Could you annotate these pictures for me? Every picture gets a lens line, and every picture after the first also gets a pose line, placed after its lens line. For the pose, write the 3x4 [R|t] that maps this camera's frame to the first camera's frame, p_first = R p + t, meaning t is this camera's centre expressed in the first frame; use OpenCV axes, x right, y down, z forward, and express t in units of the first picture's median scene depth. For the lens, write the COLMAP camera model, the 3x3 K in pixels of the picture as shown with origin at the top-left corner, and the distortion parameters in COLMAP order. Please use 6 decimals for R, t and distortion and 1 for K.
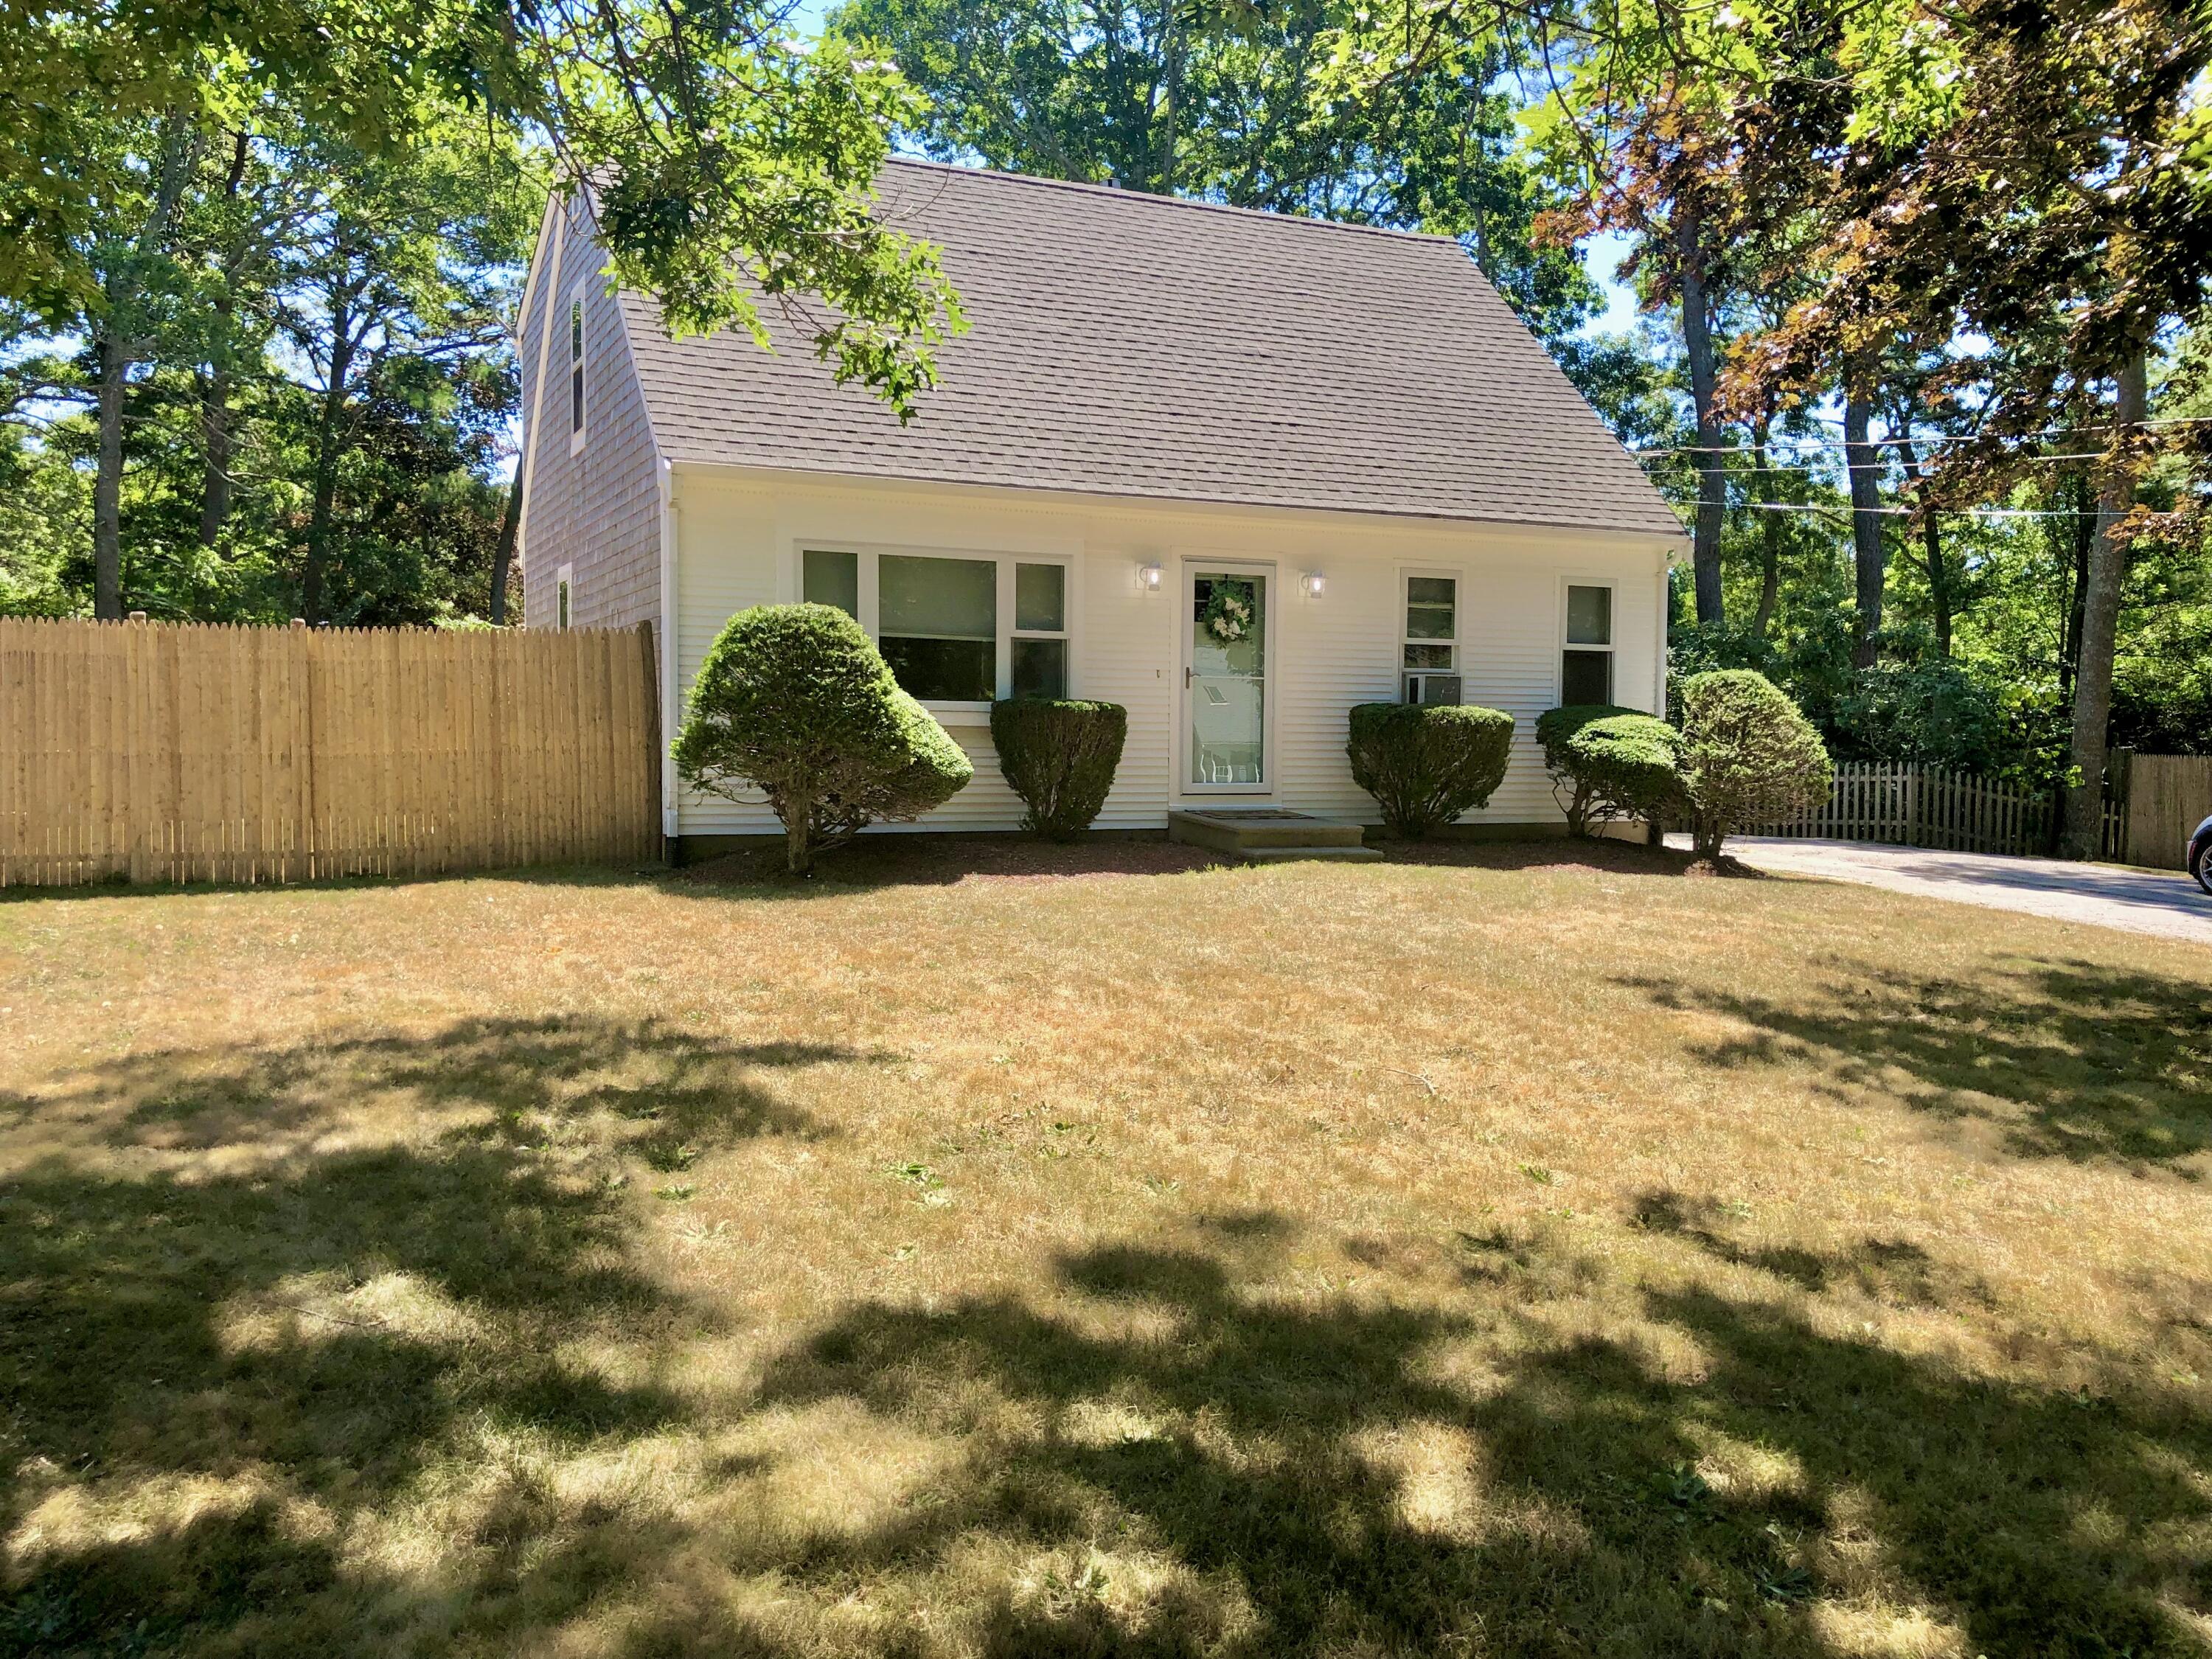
lens RADIAL K [[1786.3, 0, 1097.7], [0, 1786.3, 830.8], [0, 0, 1]] dist [-0.009284, 0.014613]
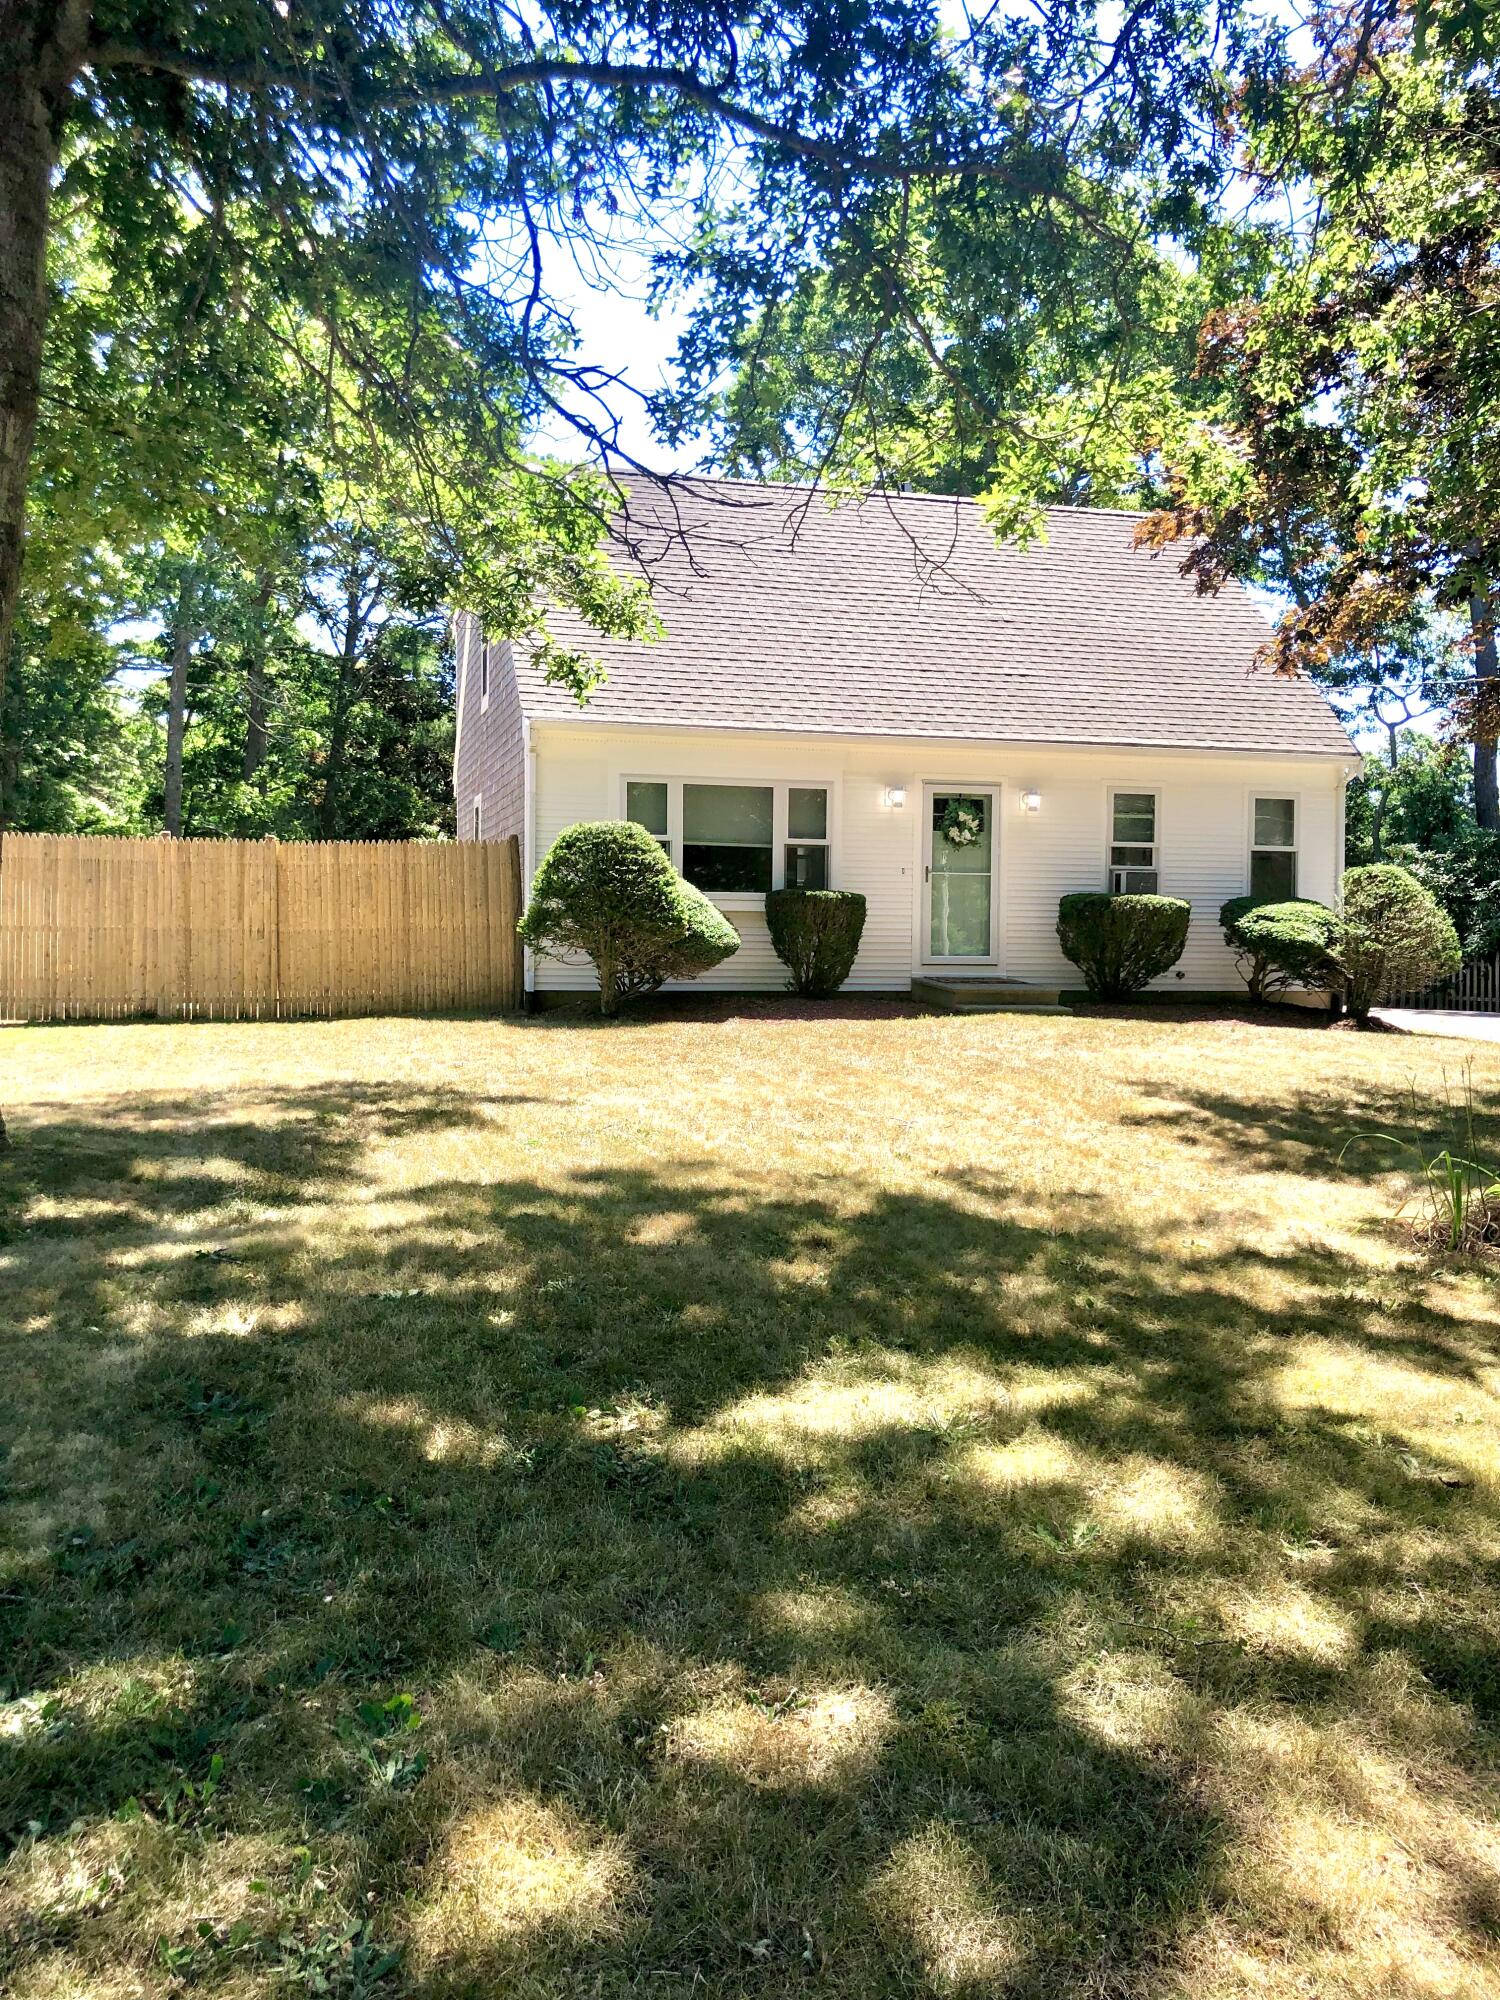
lens RADIAL K [[1615.1, 0, 760.5], [0, 1615.1, 994.5], [0, 0, 1]] dist [-0.009284, 0.014613]
pose [[0.986161, 0.005012, -0.165713, 0.123300], [-0.008217, 0.999792, -0.018662, 0.023688], [0.165585, 0.019765, 0.985997, -0.167789]]
